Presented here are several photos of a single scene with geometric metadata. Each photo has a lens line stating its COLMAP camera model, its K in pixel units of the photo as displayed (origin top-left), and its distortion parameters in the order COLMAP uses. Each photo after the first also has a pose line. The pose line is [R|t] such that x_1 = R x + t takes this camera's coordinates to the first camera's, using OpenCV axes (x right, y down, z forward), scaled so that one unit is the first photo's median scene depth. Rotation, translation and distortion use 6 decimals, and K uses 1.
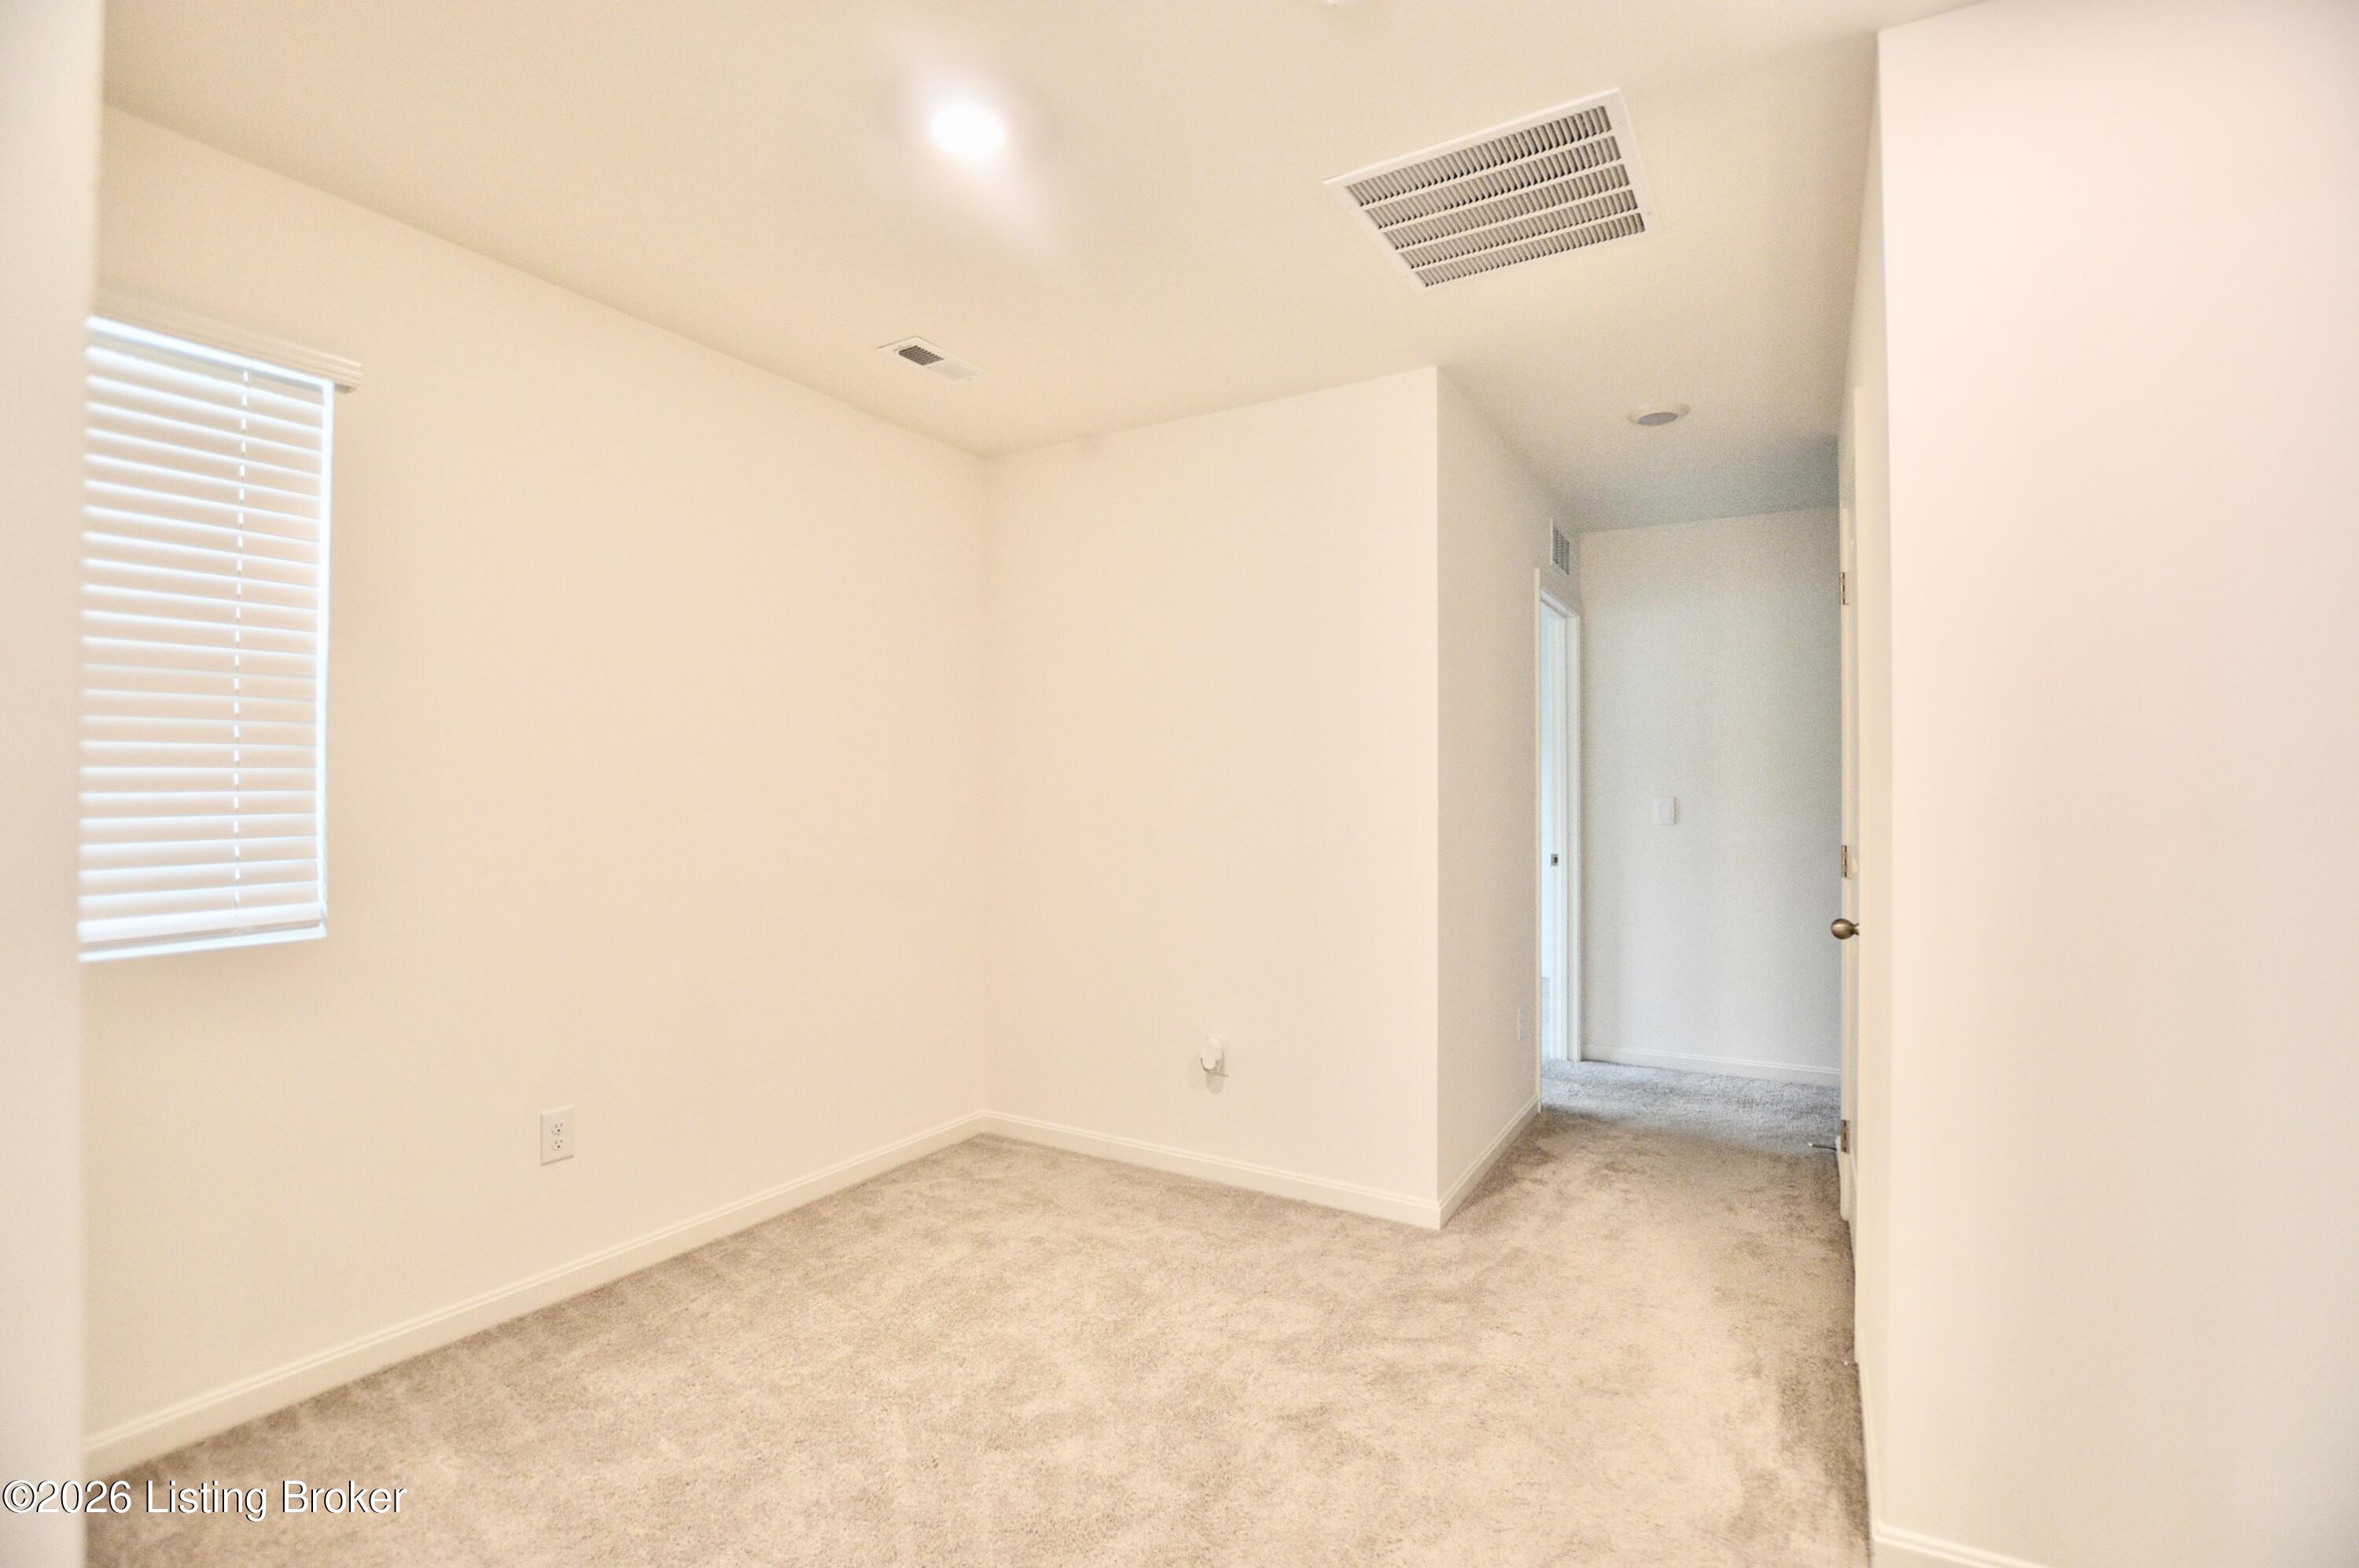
lens RADIAL K [[1011.8, 0, 1189.2], [0, 1011.8, 792.1], [0, 0, 1]] dist [-0.028903, 0.002095]
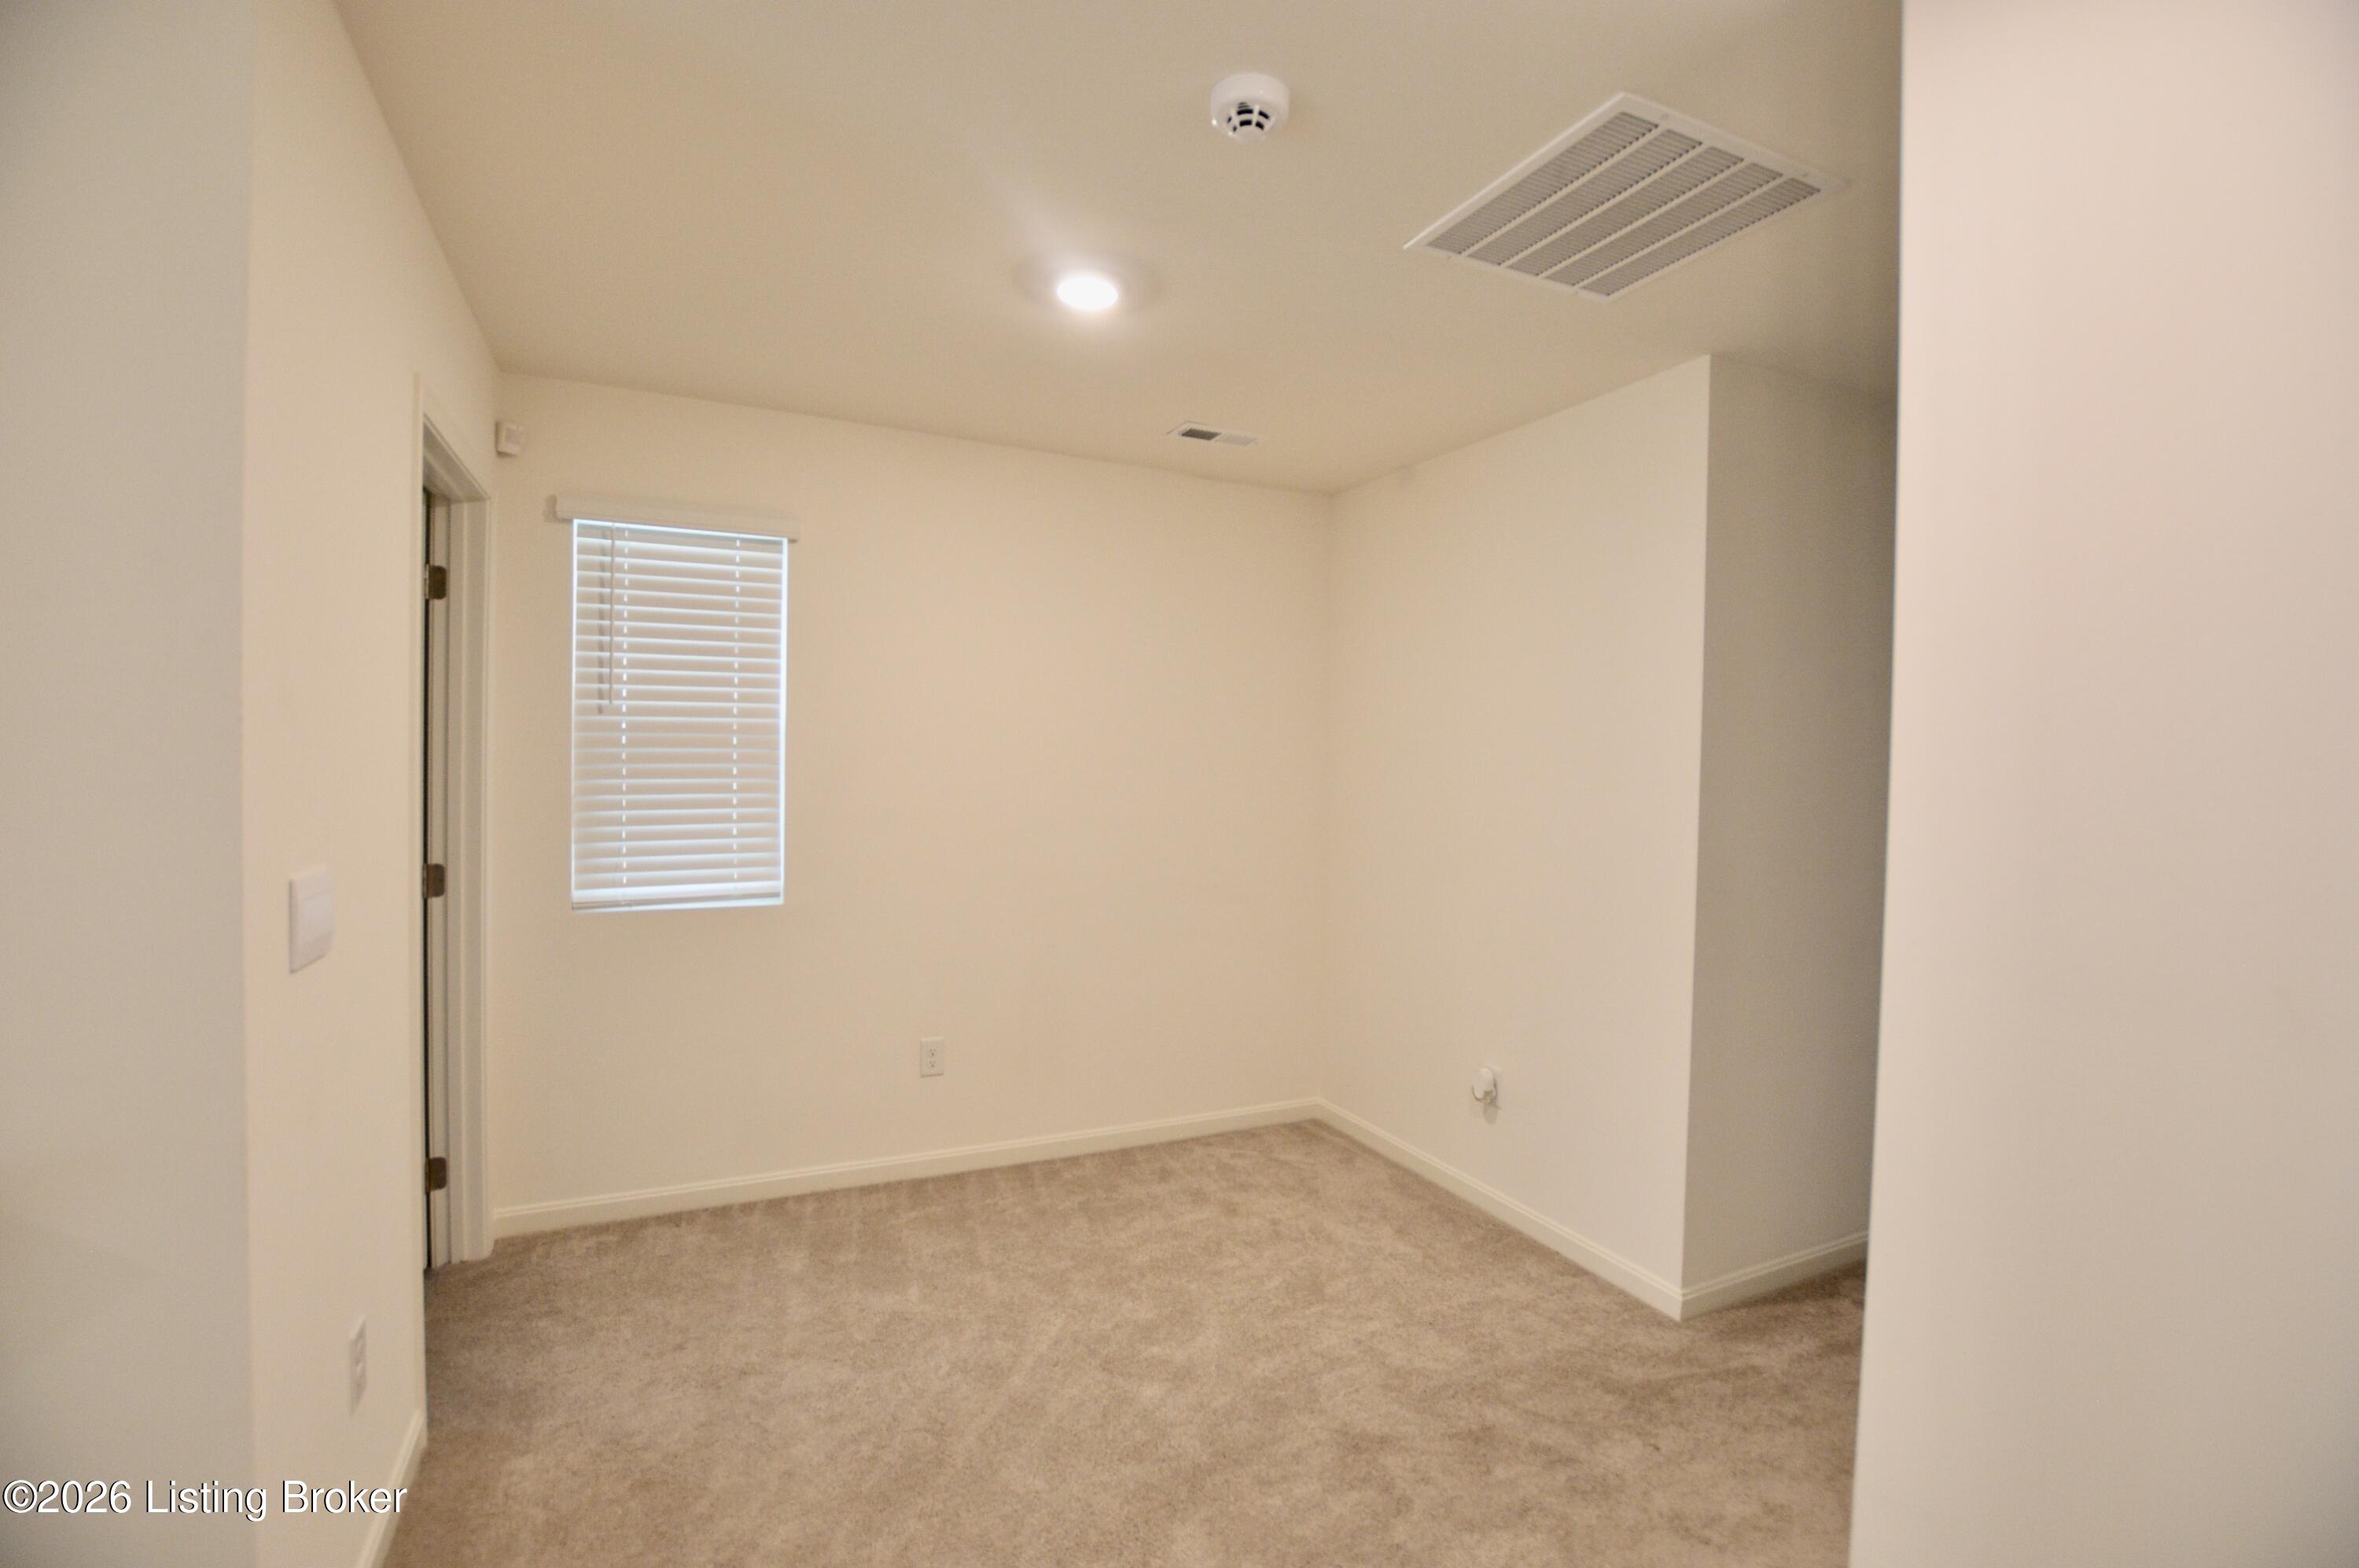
lens RADIAL K [[1011.8, 0, 1208.2], [0, 1011.8, 797.7], [0, 0, 1]] dist [-0.028903, 0.002095]
pose [[0.849111, 0.032448, -0.527218, 0.455426], [-0.019032, 0.999343, 0.030853, -0.071229], [0.527872, -0.016164, 0.849170, 0.028289]]
